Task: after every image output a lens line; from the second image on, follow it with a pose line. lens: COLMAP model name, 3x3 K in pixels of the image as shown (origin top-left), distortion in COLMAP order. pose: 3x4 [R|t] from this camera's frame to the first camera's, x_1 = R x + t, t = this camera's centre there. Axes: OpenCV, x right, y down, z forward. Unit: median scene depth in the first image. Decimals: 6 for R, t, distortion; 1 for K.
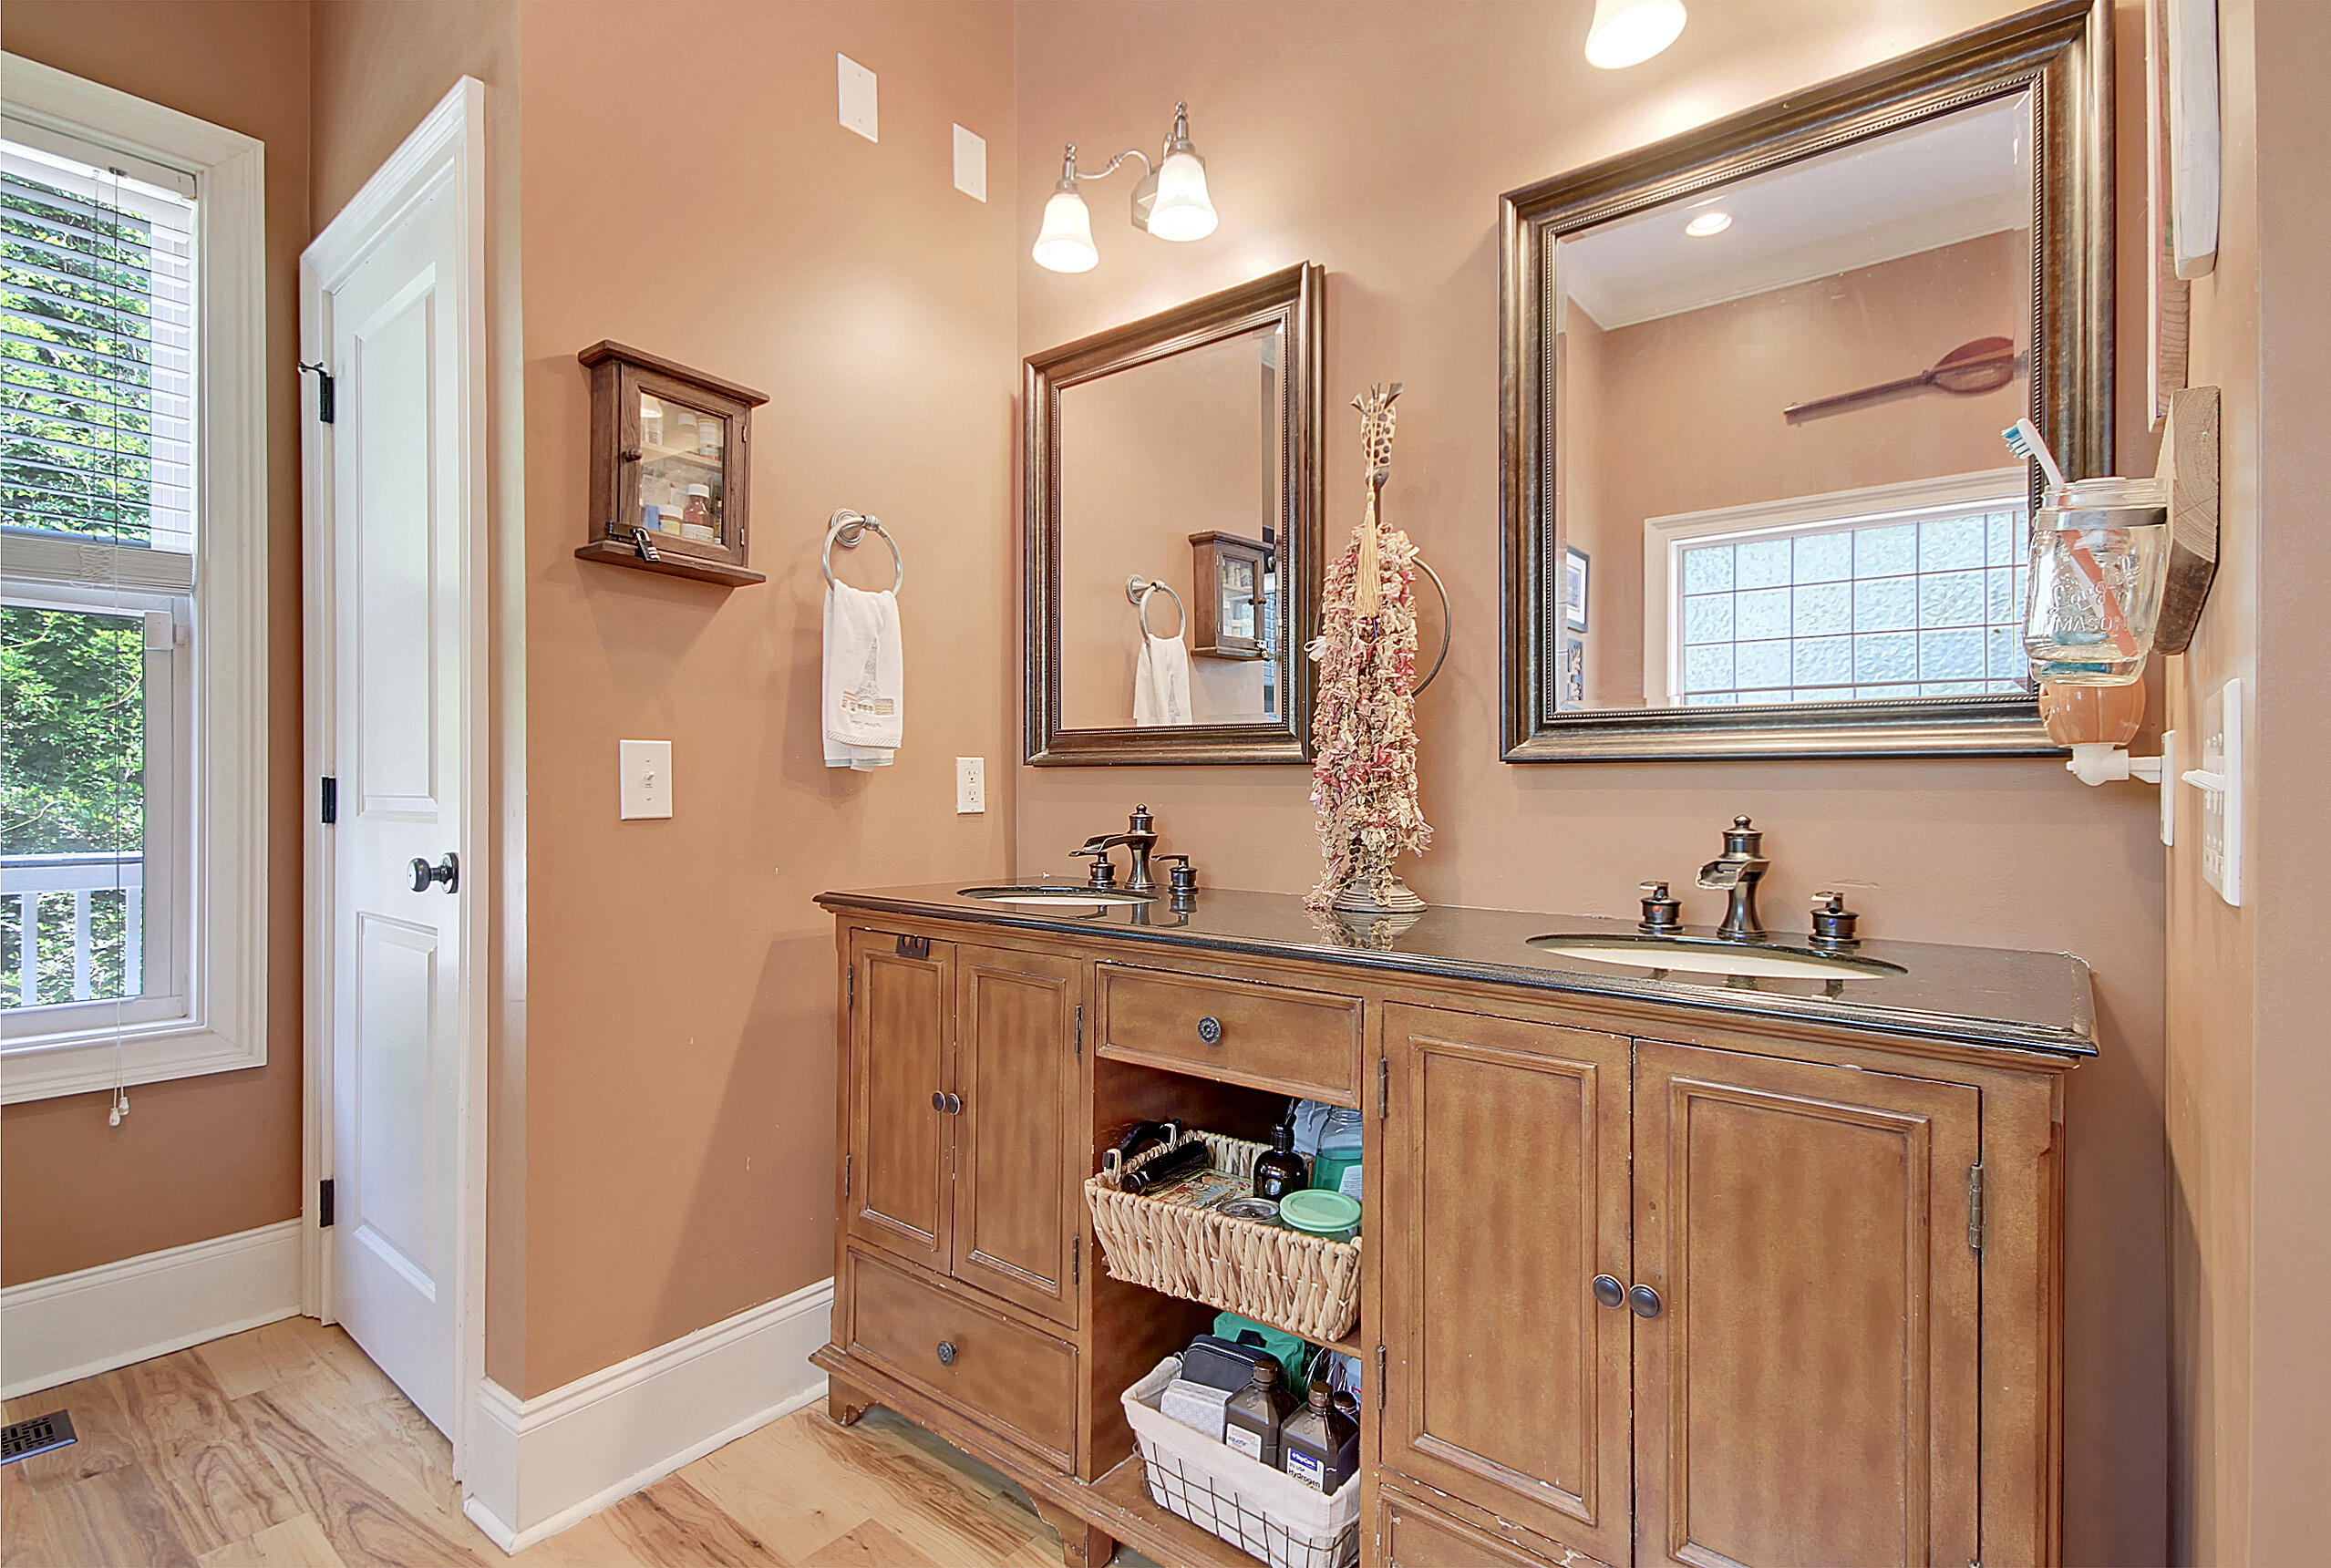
lens RADIAL K [[1098.6, 0, 1179.2], [0, 1098.6, 783.4], [0, 0, 1]] dist [0.023187, -0.007830]
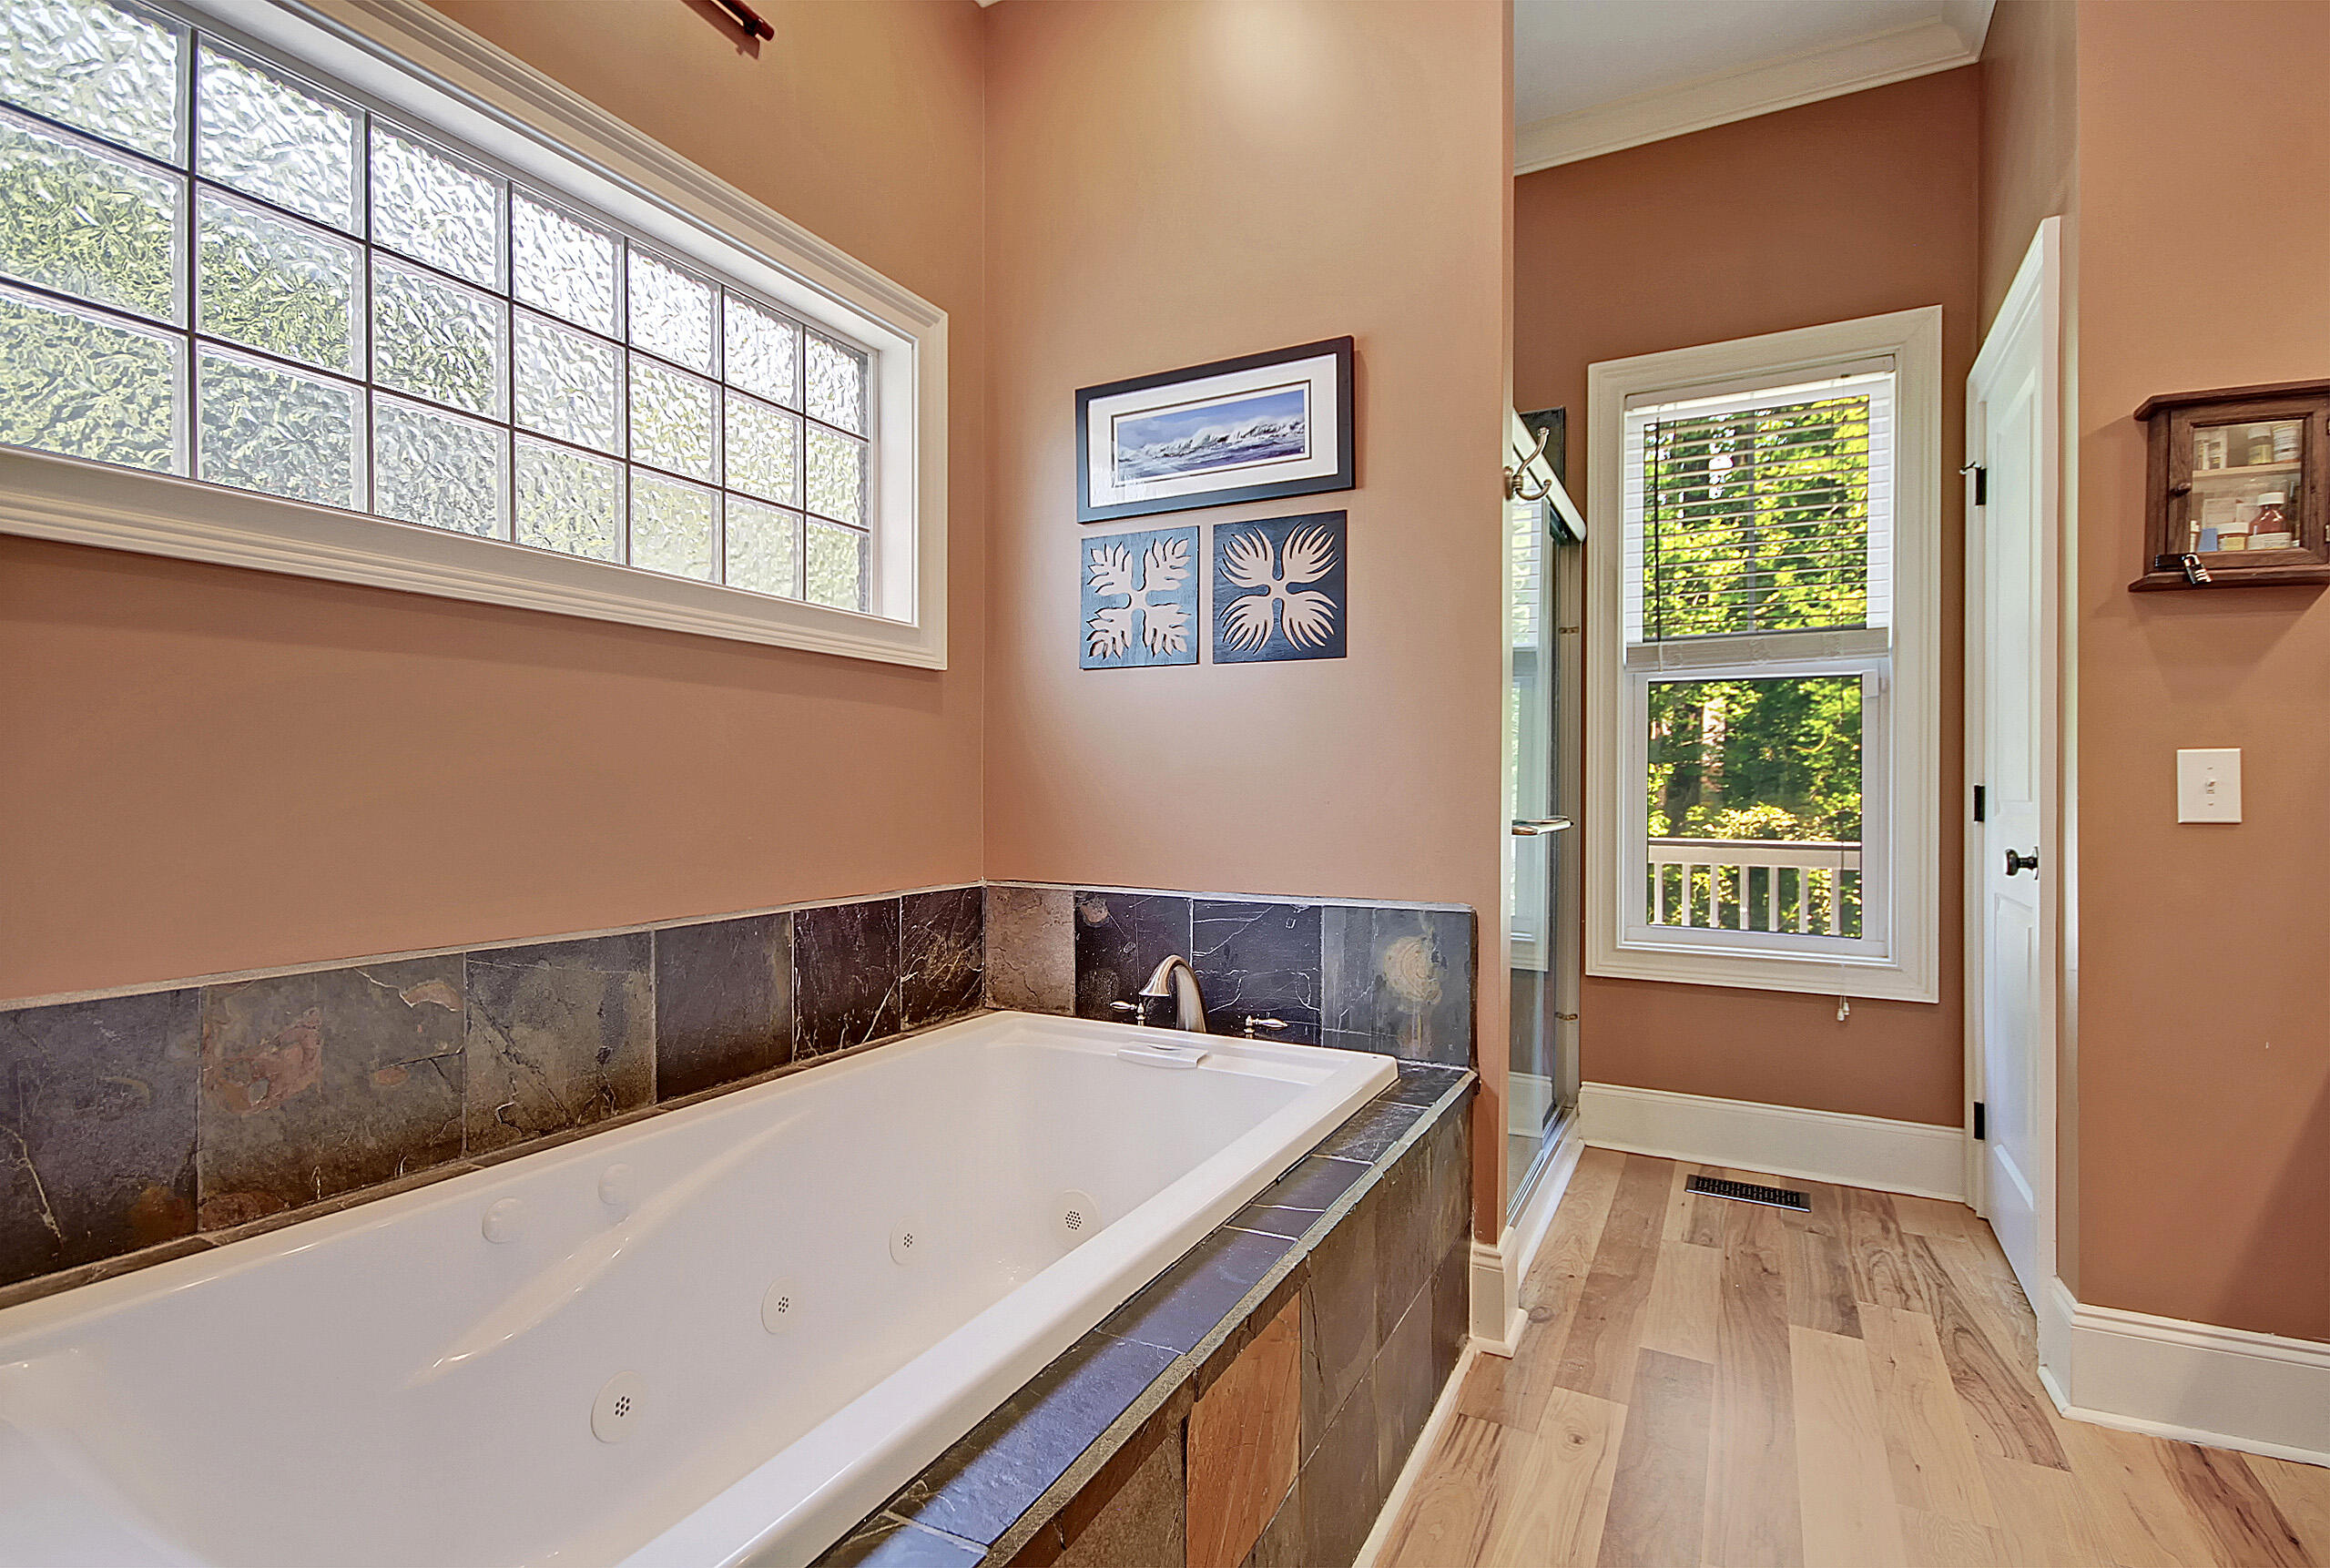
lens RADIAL K [[1098.1, 0, 1164.3], [0, 1098.1, 788.6], [0, 0, 1]] dist [0.023187, -0.007830]
pose [[0.182056, -0.000472, -0.983288, 0.380606], [-0.002817, 0.999996, -0.001002, 0.002759], [0.983284, 0.002953, 0.182054, -0.177365]]
